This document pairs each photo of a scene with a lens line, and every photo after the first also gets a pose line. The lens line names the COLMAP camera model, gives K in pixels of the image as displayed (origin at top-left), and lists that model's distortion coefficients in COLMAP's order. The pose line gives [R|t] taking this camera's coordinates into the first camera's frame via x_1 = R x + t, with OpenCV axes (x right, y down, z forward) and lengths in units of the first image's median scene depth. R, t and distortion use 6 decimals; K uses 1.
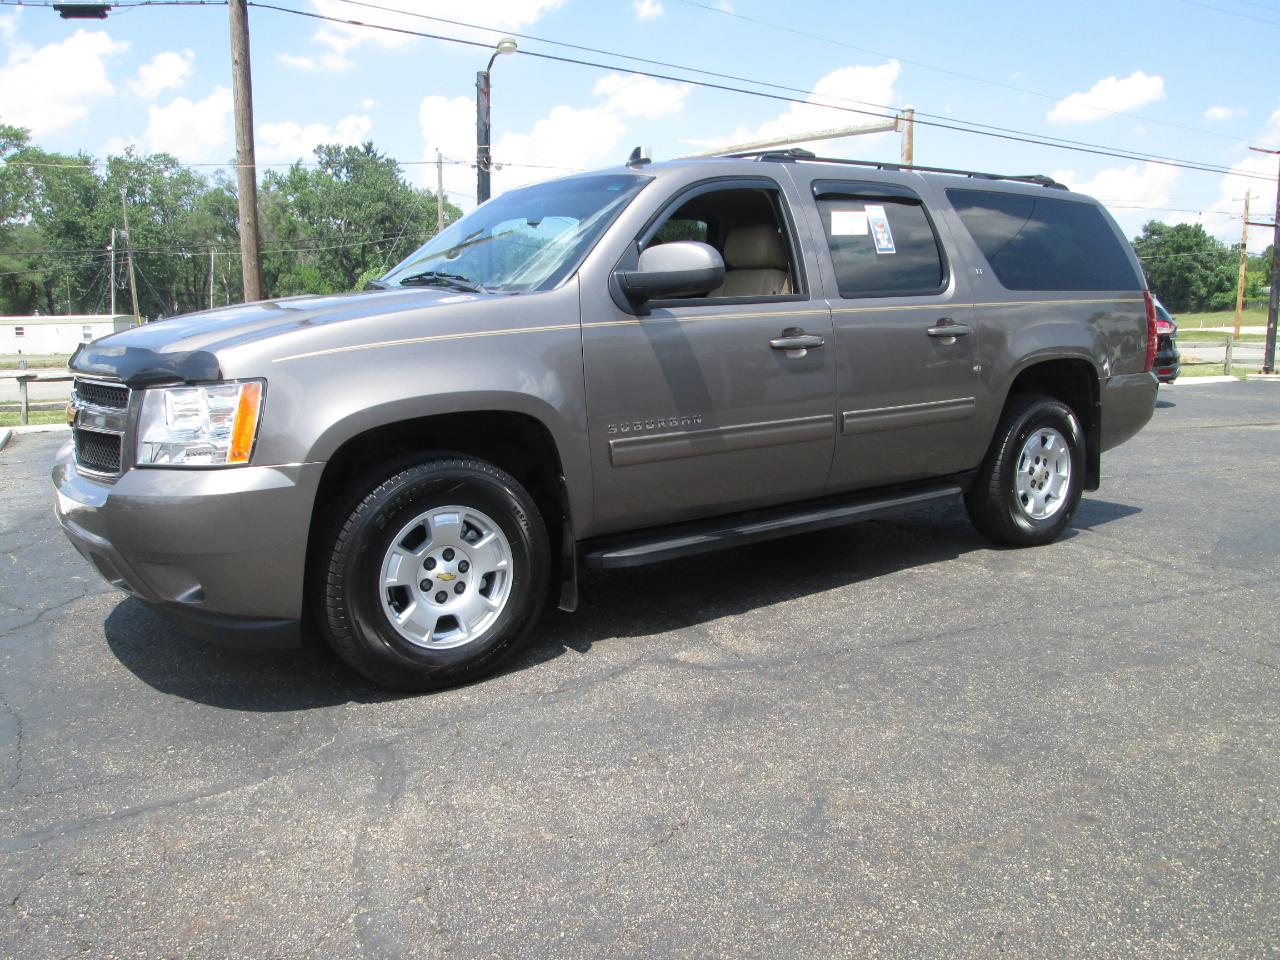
lens RADIAL K [[1082.7, 0, 625.5], [0, 1082.7, 503.9], [0, 0, 1]] dist [-0.084351, 0.057776]
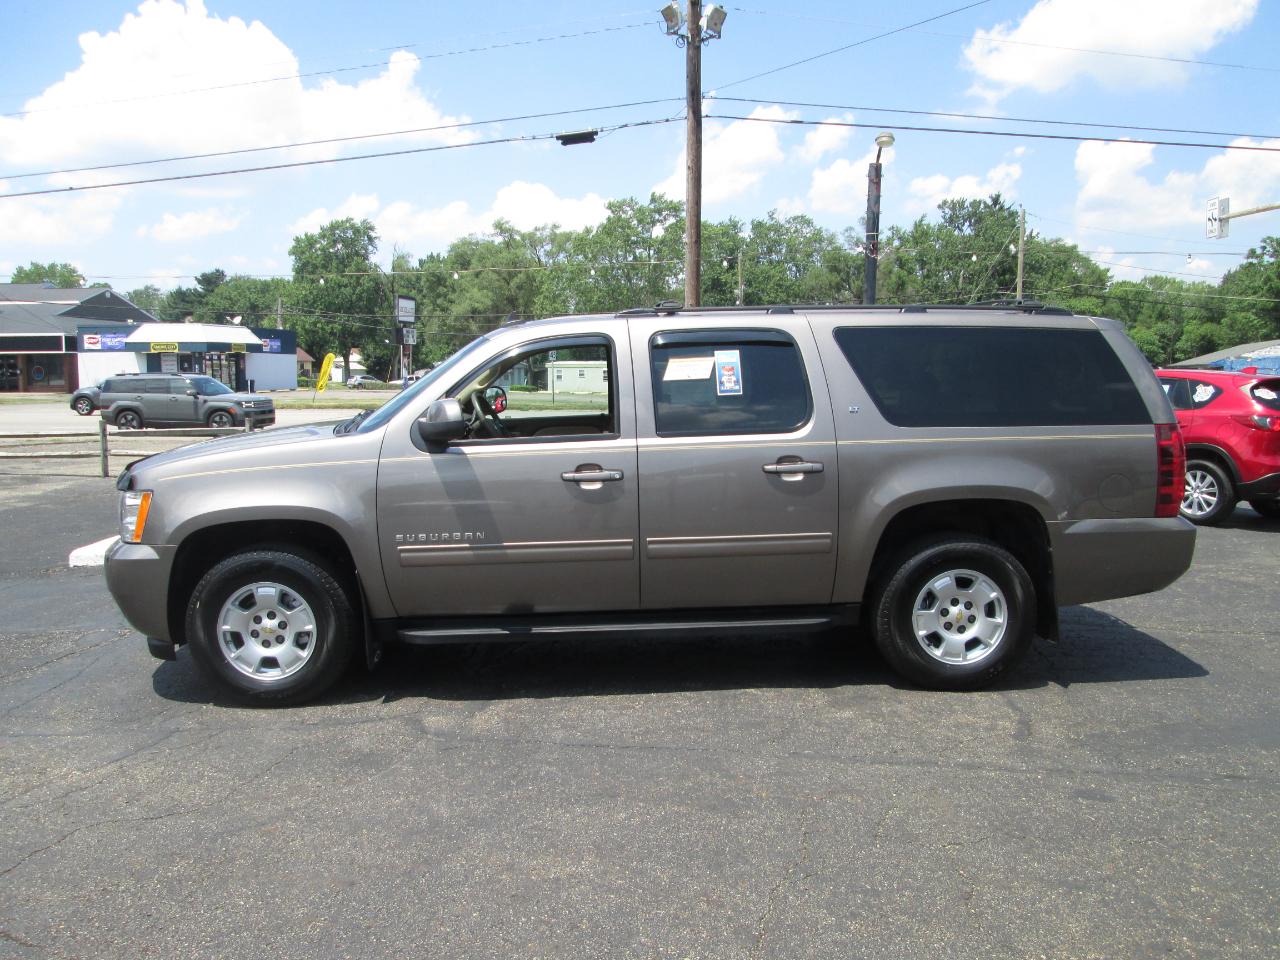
lens RADIAL K [[1082.7, 0, 635.3], [0, 1082.7, 478.6], [0, 0, 1]] dist [-0.084351, 0.057776]
pose [[0.839608, 0.065635, -0.539213, 0.937615], [-0.100490, 0.994307, -0.035441, -0.123439], [0.533817, 0.083942, 0.841423, 0.036689]]
